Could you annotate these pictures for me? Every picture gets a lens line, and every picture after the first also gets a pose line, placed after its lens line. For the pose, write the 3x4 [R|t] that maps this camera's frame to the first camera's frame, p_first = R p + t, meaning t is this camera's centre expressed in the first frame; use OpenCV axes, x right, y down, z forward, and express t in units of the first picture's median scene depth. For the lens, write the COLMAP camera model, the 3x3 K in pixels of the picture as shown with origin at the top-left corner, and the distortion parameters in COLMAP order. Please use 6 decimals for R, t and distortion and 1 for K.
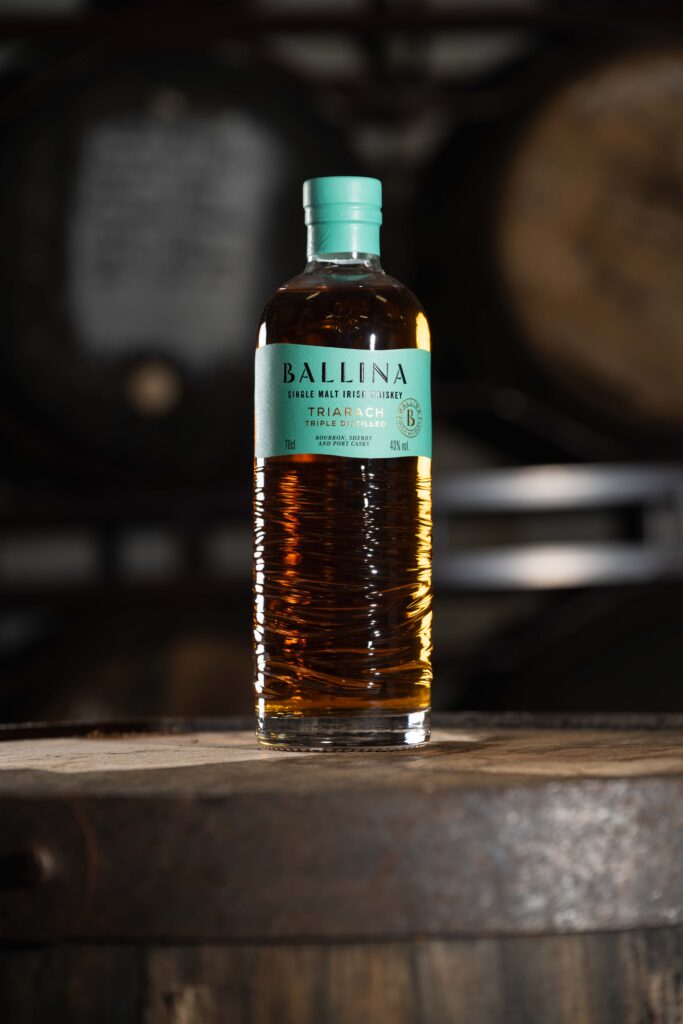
lens RADIAL K [[3032.9, 0, 341.5], [0, 3032.9, 512.0], [0, 0, 1]] dist [0.050506, 1.673363]
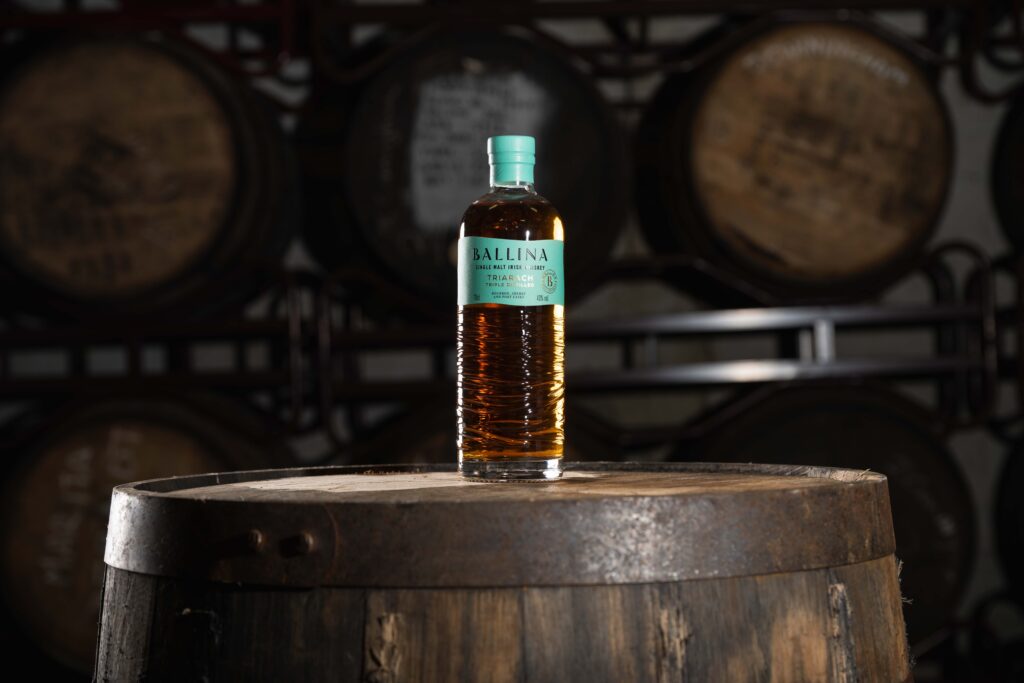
lens RADIAL K [[2067.8, 0, 512.0], [0, 2067.8, 341.5], [0, 0, 1]] dist [0.062565, 0.153912]
pose [[0.998810, 0.004181, -0.048592, 0.056374], [-0.004015, 0.999986, 0.003520, -0.002075], [0.048606, -0.003320, 0.998813, -0.128816]]
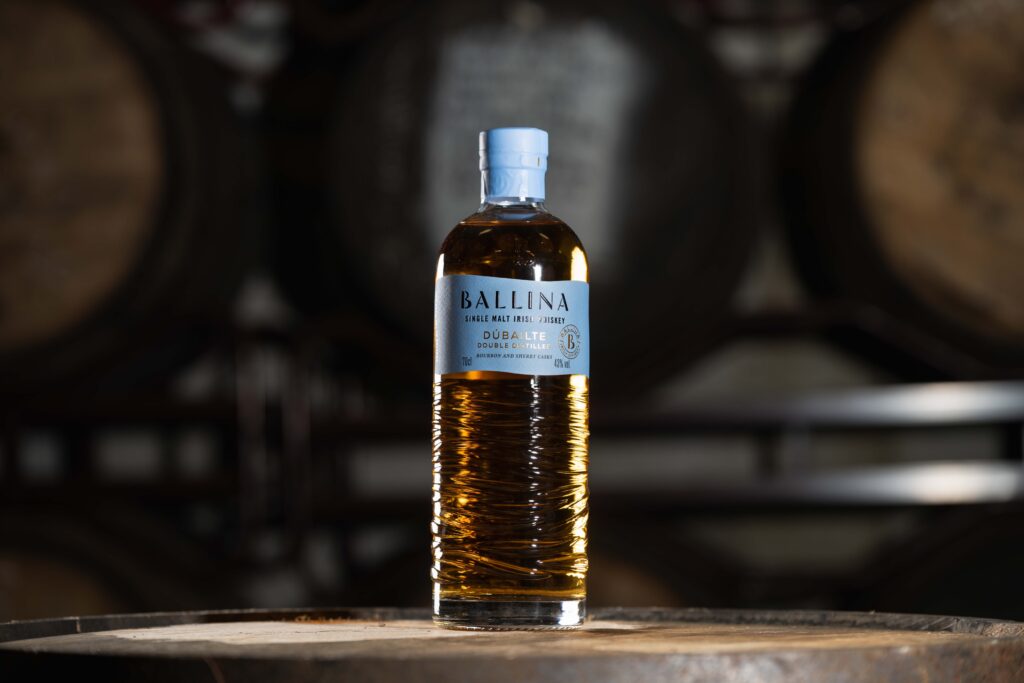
lens RADIAL K [[3177.1, 0, 512.0], [0, 3177.1, 341.5], [0, 0, 1]] dist [0.359851, -3.297199]
pose [[0.996915, 0.010457, -0.077786, 0.094209], [-0.012486, 0.999593, -0.025635, 0.000064], [0.077486, 0.026528, 0.996640, -0.188880]]
